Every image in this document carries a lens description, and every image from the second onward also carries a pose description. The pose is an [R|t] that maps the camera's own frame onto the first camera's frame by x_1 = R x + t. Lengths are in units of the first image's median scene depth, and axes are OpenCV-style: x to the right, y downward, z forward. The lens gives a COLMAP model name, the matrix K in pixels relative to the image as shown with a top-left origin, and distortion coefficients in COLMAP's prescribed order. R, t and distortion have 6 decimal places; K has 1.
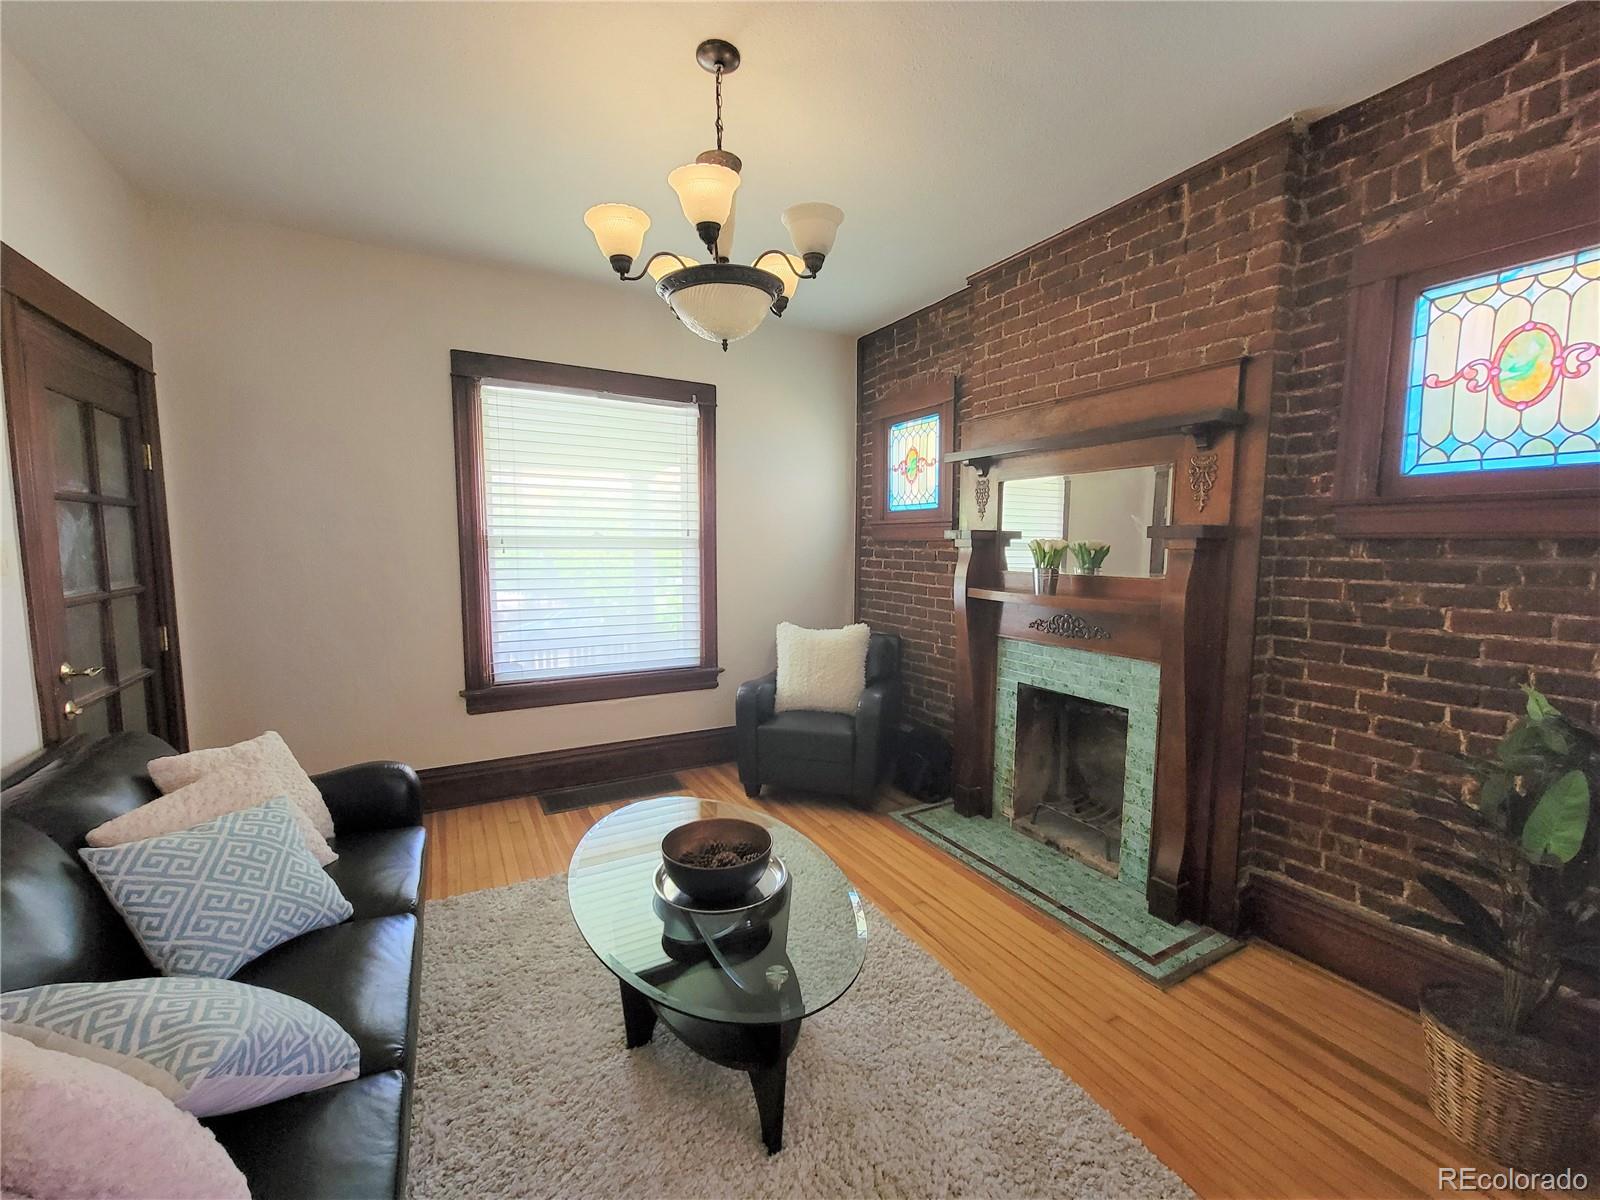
lens RADIAL K [[648.2, 0, 800.5], [0, 648.2, 600.0], [0, 0, 1]] dist [-0.000308, 0.001076]
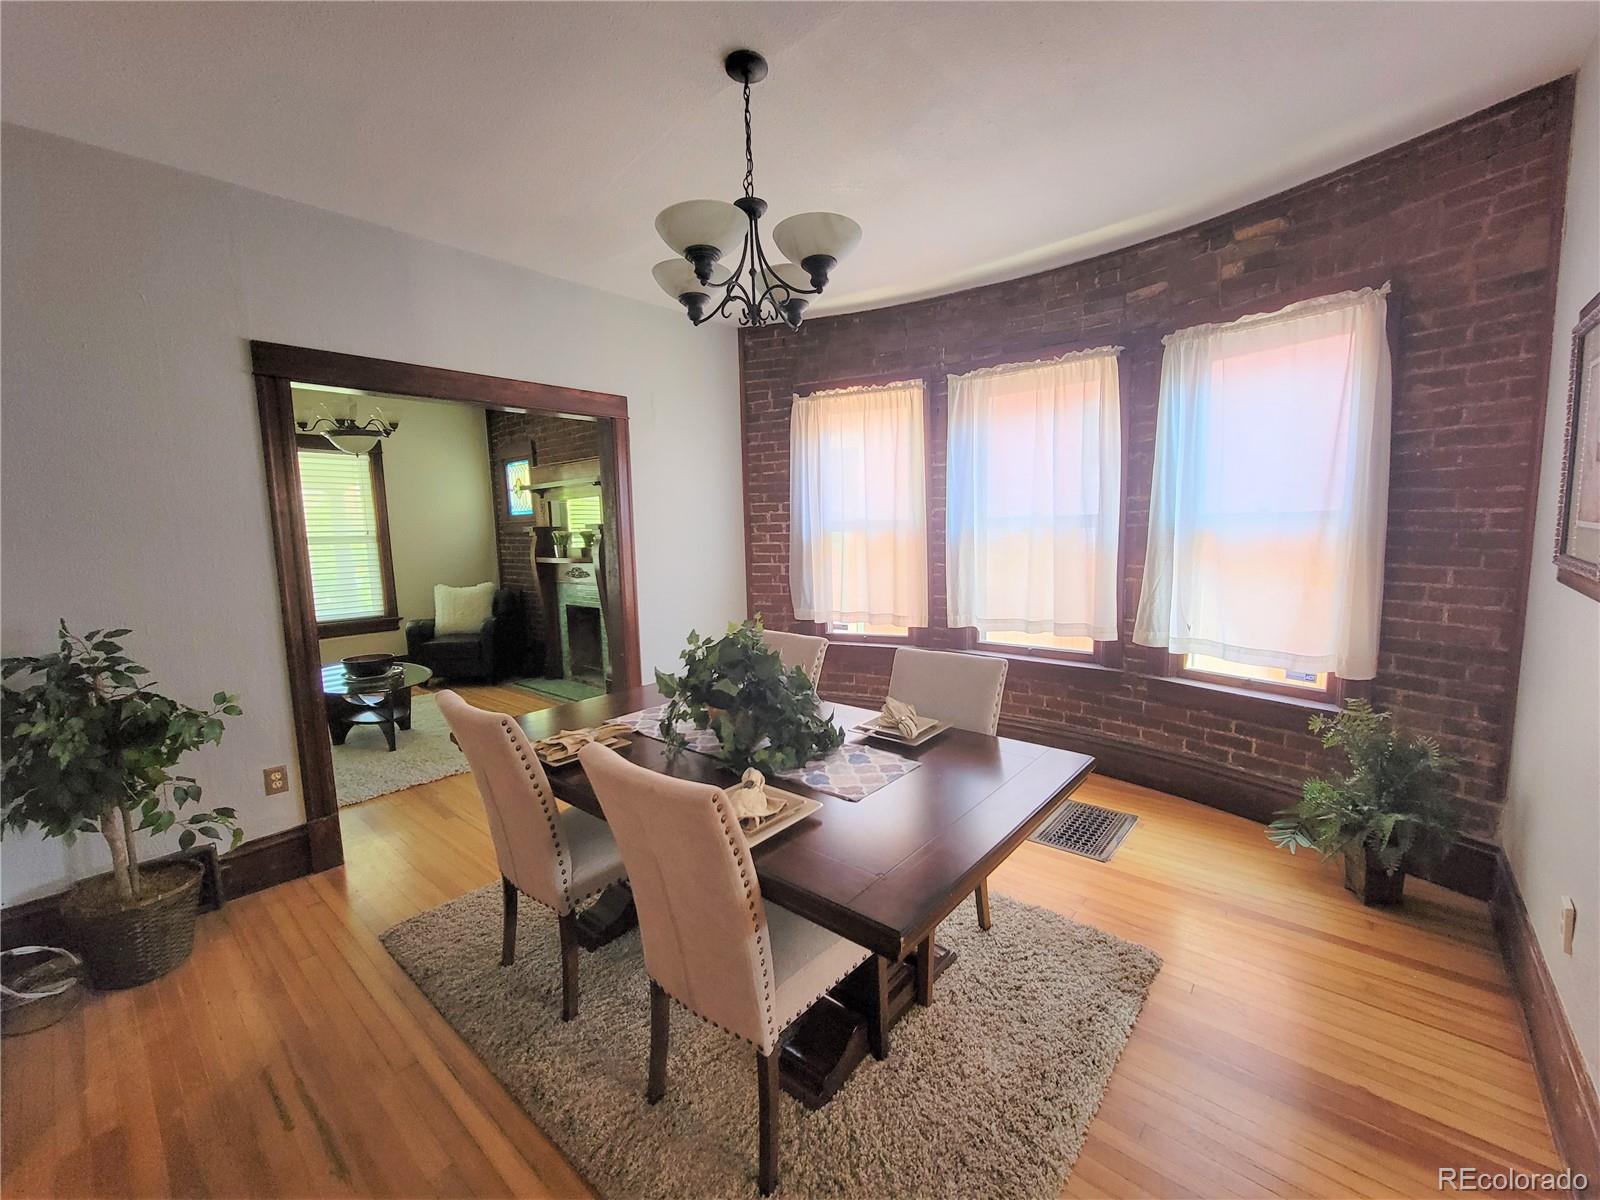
lens RADIAL K [[648.2, 0, 802.1], [0, 648.2, 609.5], [0, 0, 1]] dist [-0.000308, 0.001076]
pose [[0.941300, -0.072223, 0.329756, 0.333951], [0.061862, 0.997208, 0.041820, 0.096342], [-0.331856, -0.018965, 0.943139, -0.986421]]
